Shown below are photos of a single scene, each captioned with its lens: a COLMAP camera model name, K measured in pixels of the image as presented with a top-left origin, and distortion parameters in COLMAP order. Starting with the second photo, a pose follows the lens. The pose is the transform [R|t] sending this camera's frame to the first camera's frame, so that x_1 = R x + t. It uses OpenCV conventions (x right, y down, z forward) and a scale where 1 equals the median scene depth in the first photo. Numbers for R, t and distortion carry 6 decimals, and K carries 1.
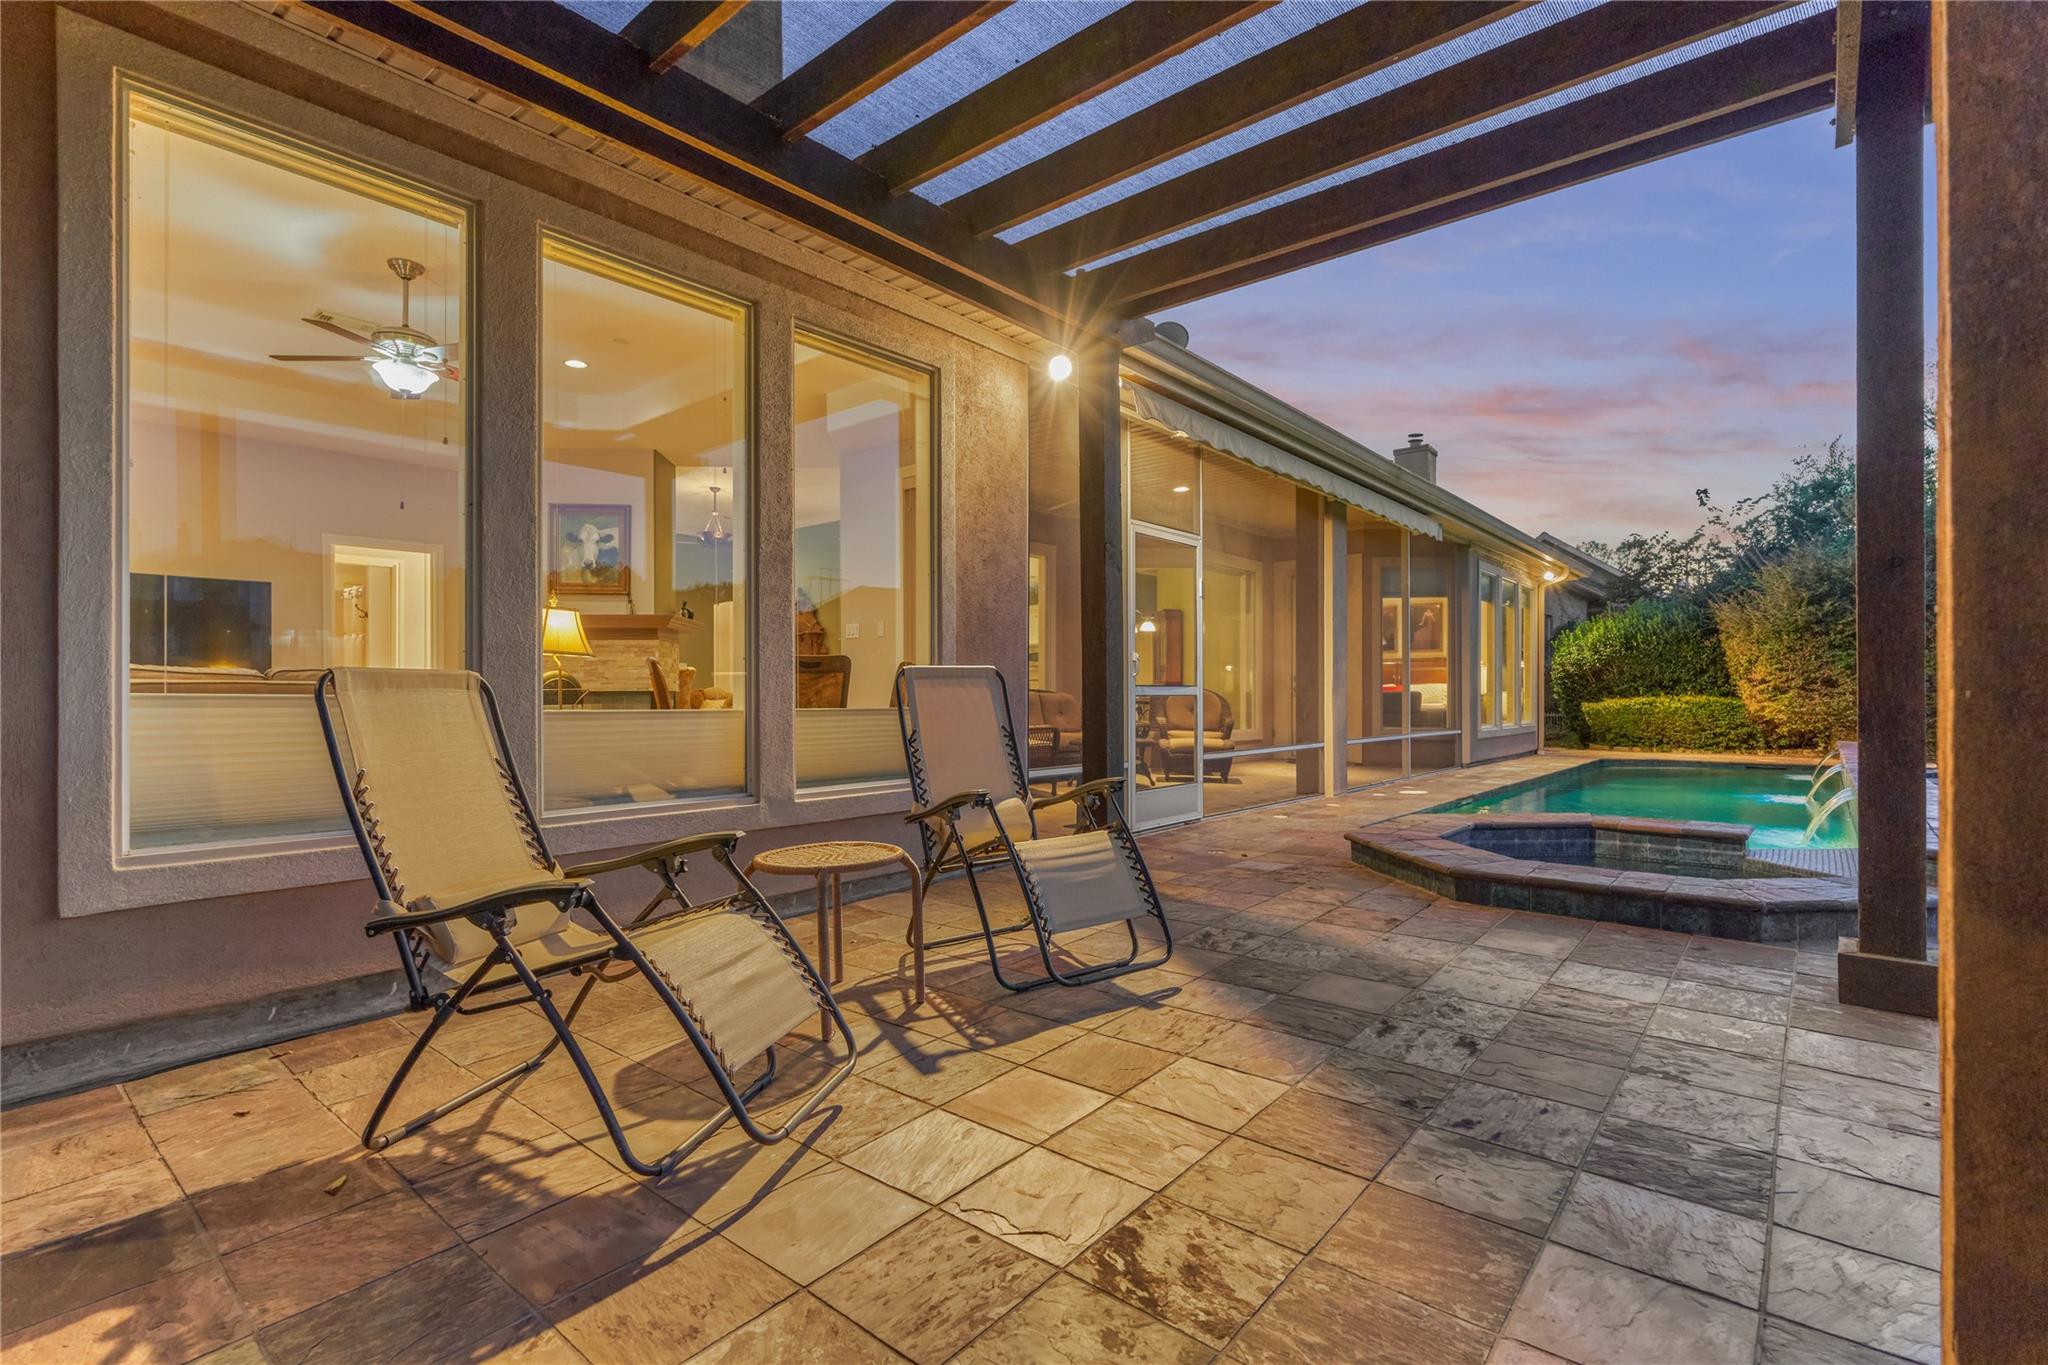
lens RADIAL K [[942.6, 0, 1024.0], [0, 942.6, 682.5], [0, 0, 1]] dist [0.002035, 0.000067]
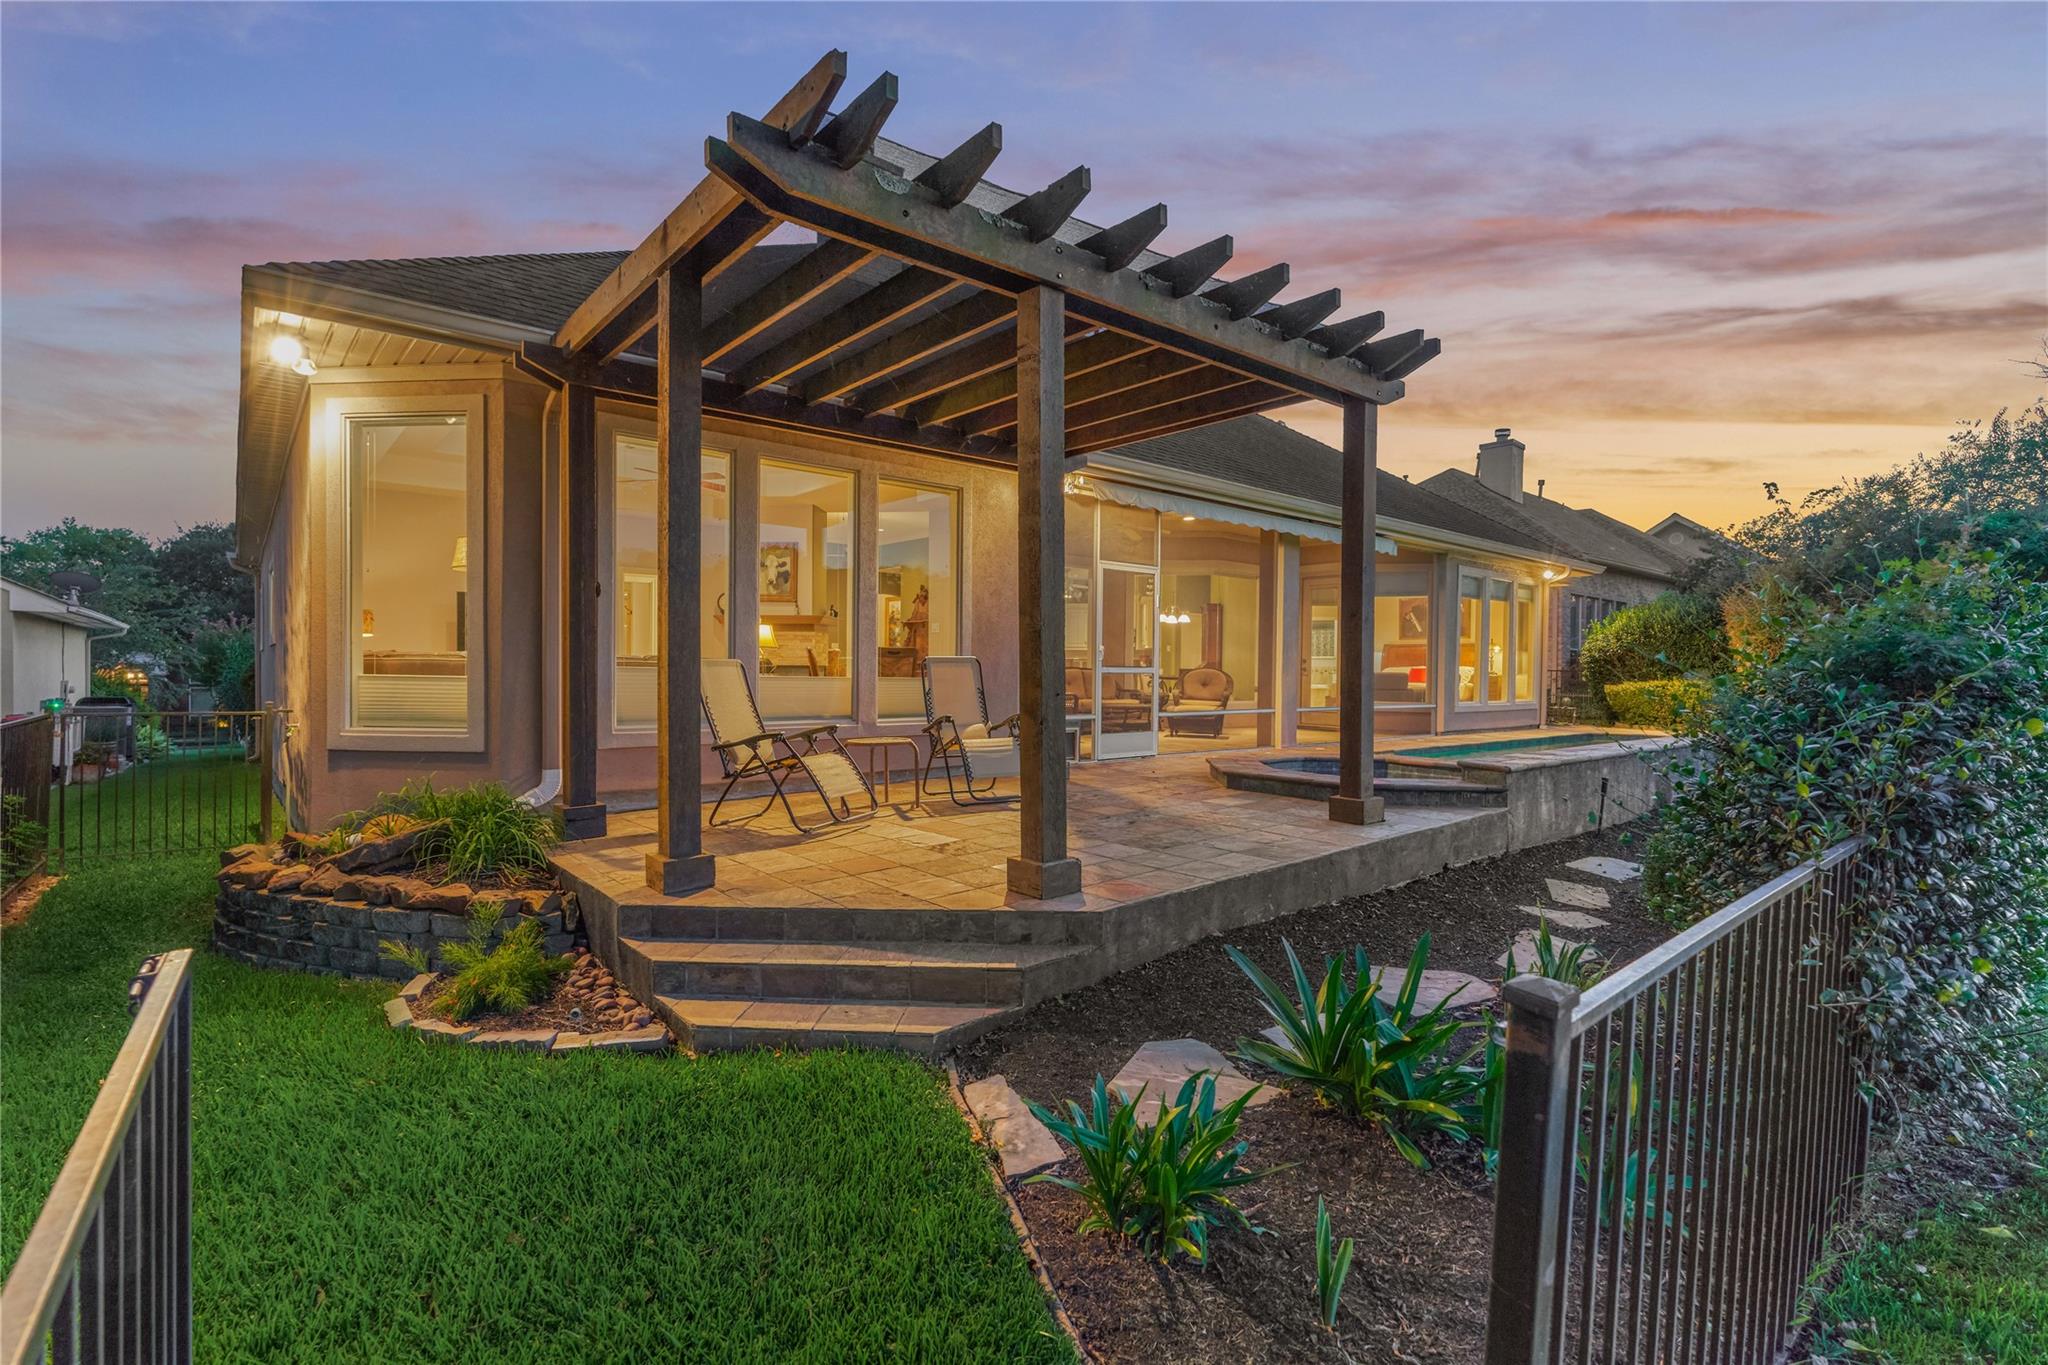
lens RADIAL K [[936.7, 0, 1024.0], [0, 936.7, 682.5], [0, 0, 1]] dist [0.001106, 0.000154]
pose [[0.987534, 0.015727, -0.156619, 0.186795], [-0.011435, 0.999535, 0.028272, -0.010119], [0.156991, -0.026129, 0.987254, -0.447650]]
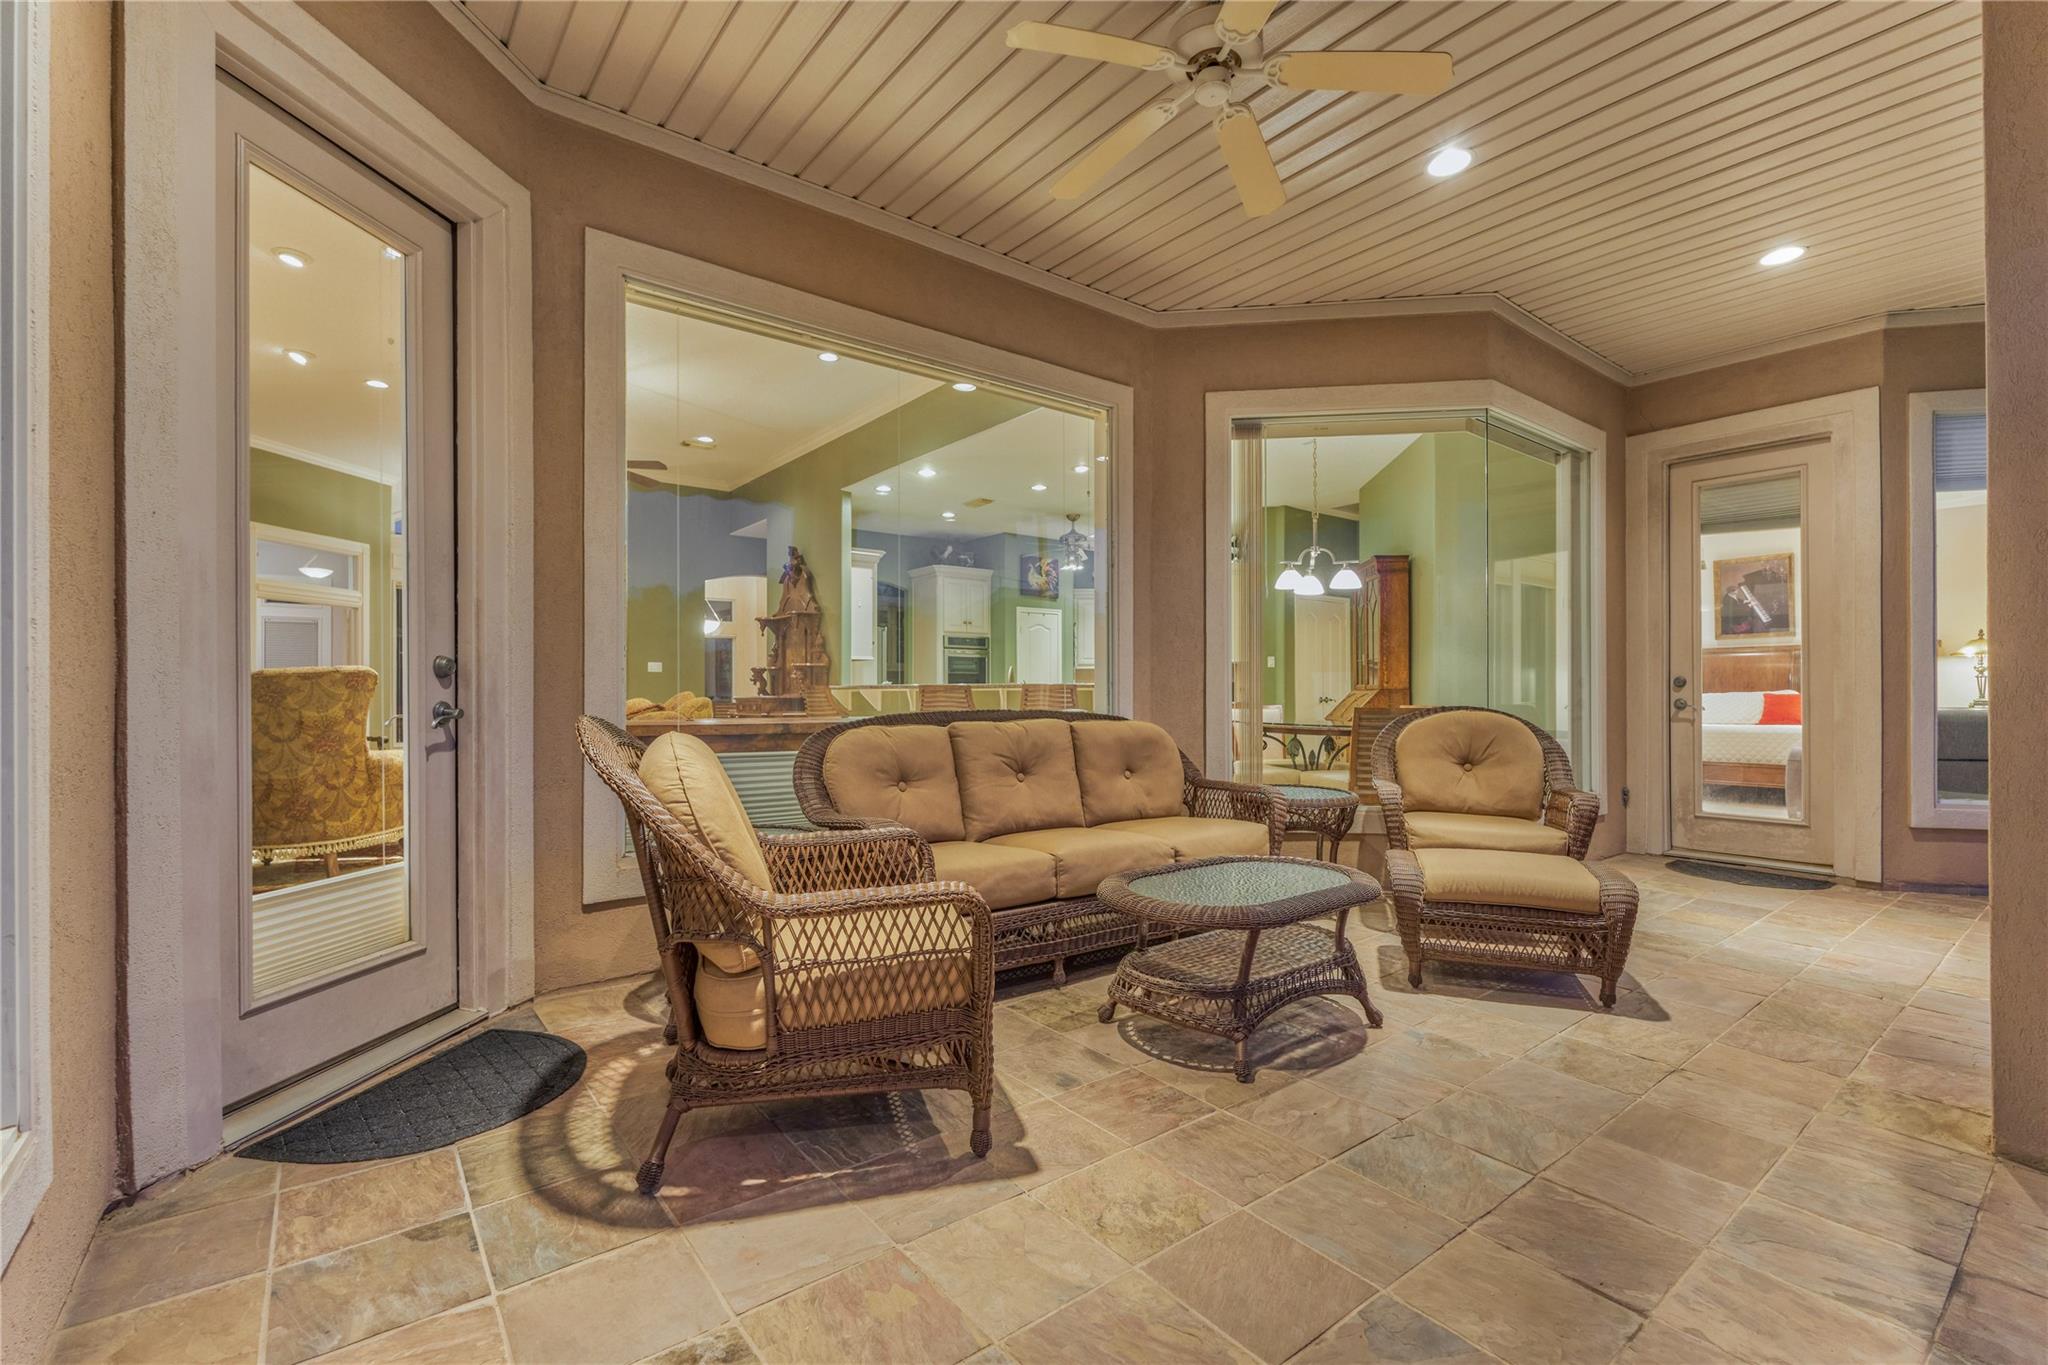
lens RADIAL K [[900.0, 0, 1024.0], [0, 900.0, 682.5], [0, 0, 1]] dist [-0.002449, -0.000267]
pose [[0.979605, -0.002226, -0.200923, 0.097295], [0.002556, 0.999996, 0.001381, -0.008455], [0.200919, -0.001866, 0.979606, 0.806802]]
